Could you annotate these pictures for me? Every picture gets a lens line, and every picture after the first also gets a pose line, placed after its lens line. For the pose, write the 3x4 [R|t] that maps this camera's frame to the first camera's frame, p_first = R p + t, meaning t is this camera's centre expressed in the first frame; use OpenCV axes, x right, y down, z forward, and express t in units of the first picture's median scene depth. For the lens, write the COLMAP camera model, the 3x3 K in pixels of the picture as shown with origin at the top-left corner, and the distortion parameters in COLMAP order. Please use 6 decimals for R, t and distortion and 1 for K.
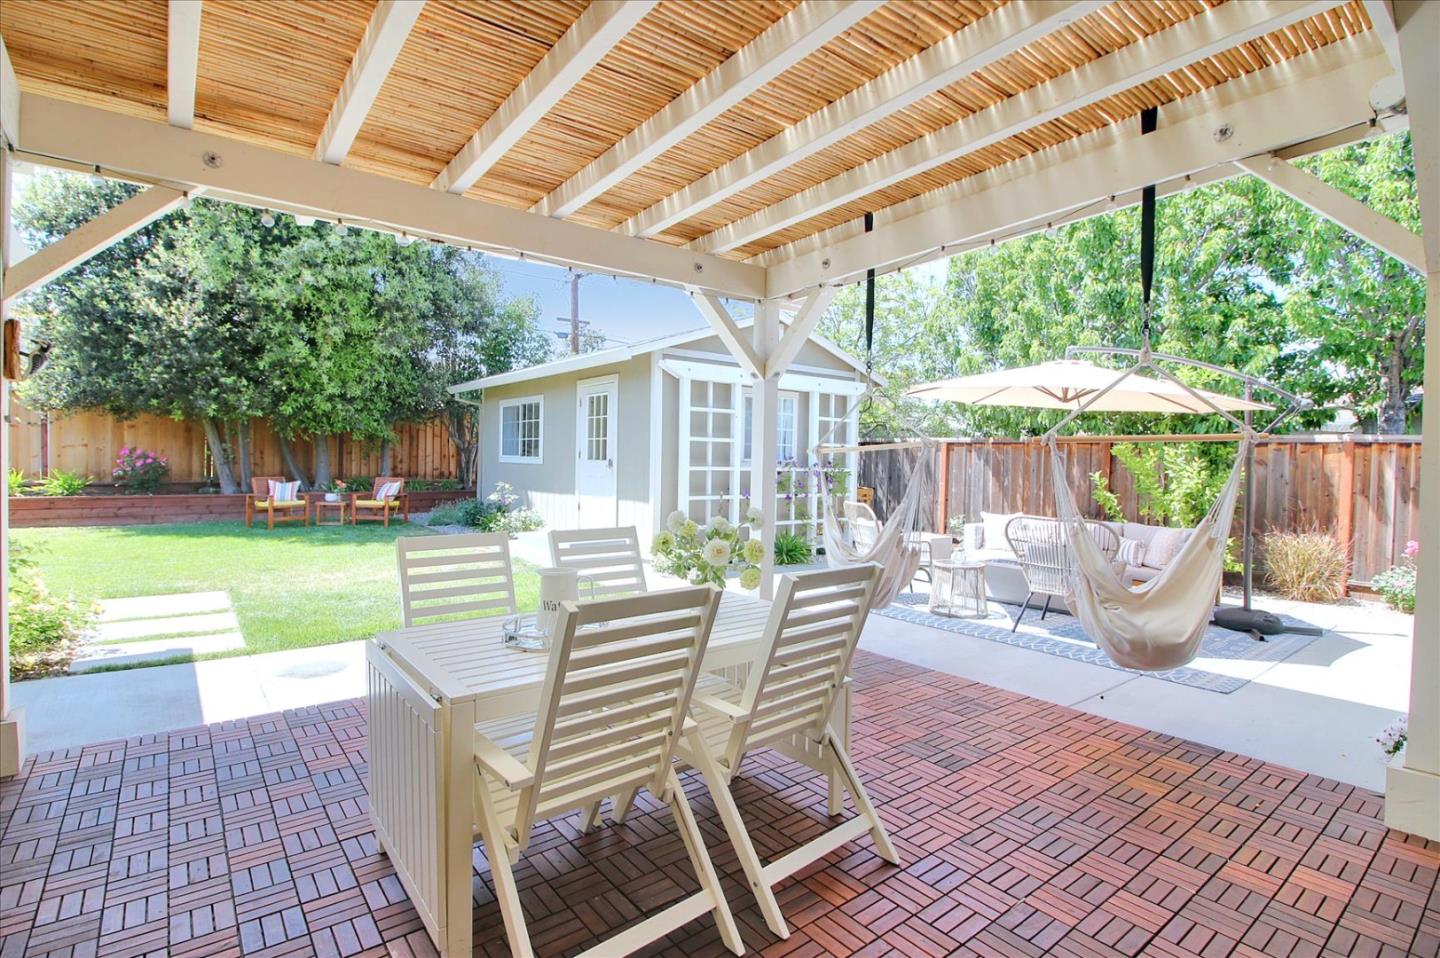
lens RADIAL K [[677.2, 0, 683.8], [0, 677.2, 472.6], [0, 0, 1]] dist [-0.002138, -0.010483]
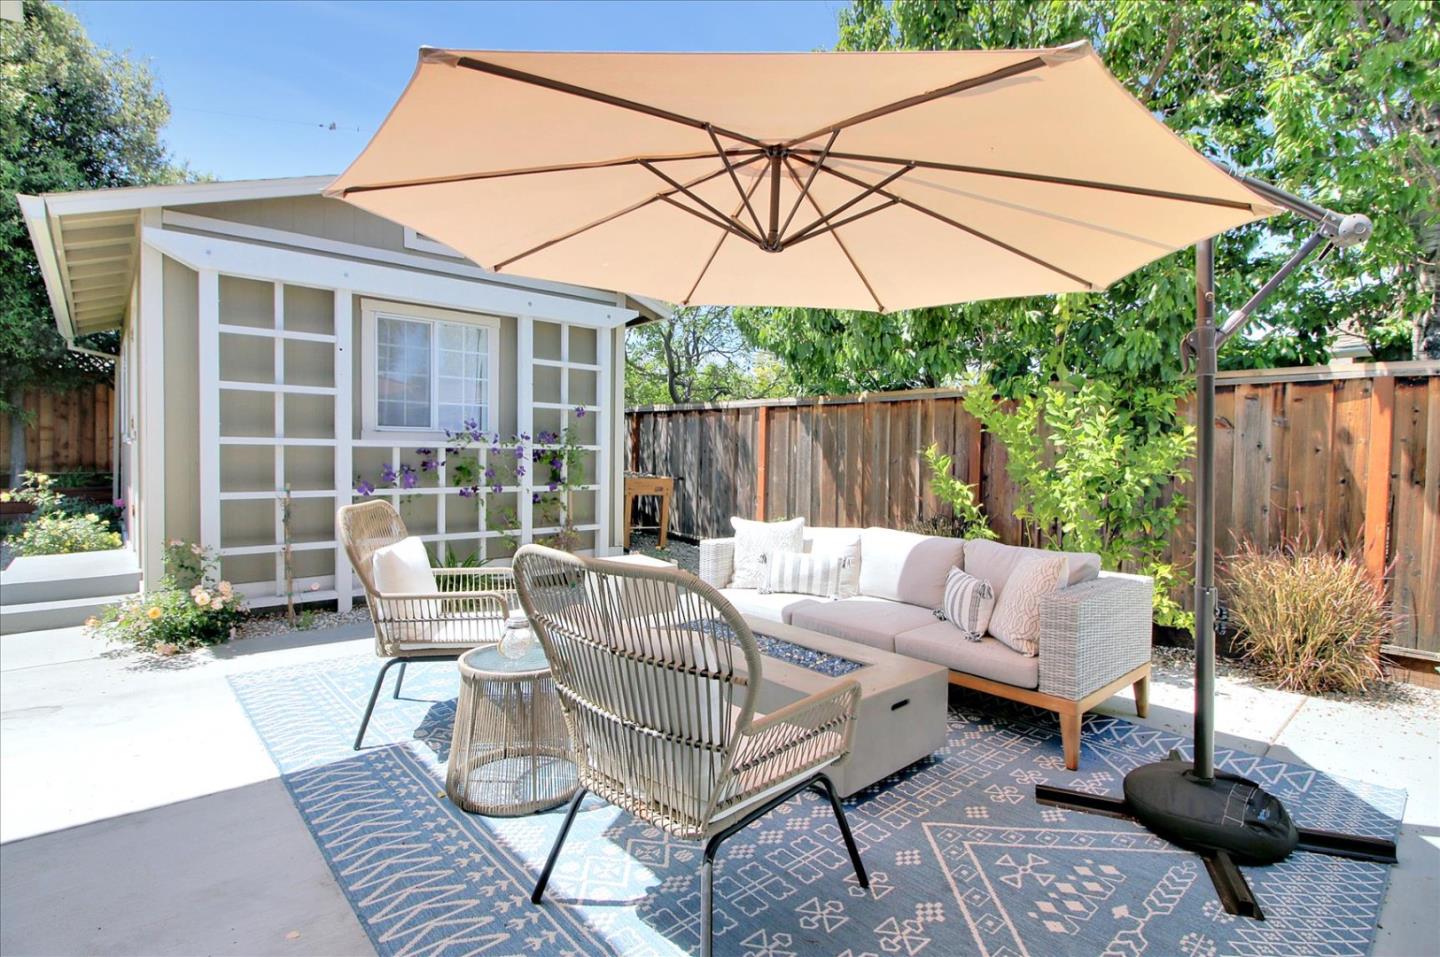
lens RADIAL K [[700.4, 0, 724.4], [0, 700.4, 470.1], [0, 0, 1]] dist [0.000937, -0.011616]
pose [[0.994732, -0.005349, 0.102374, 0.401354], [0.004935, 0.999979, 0.004302, 0.019328], [-0.102395, -0.003774, 0.994737, 0.480941]]
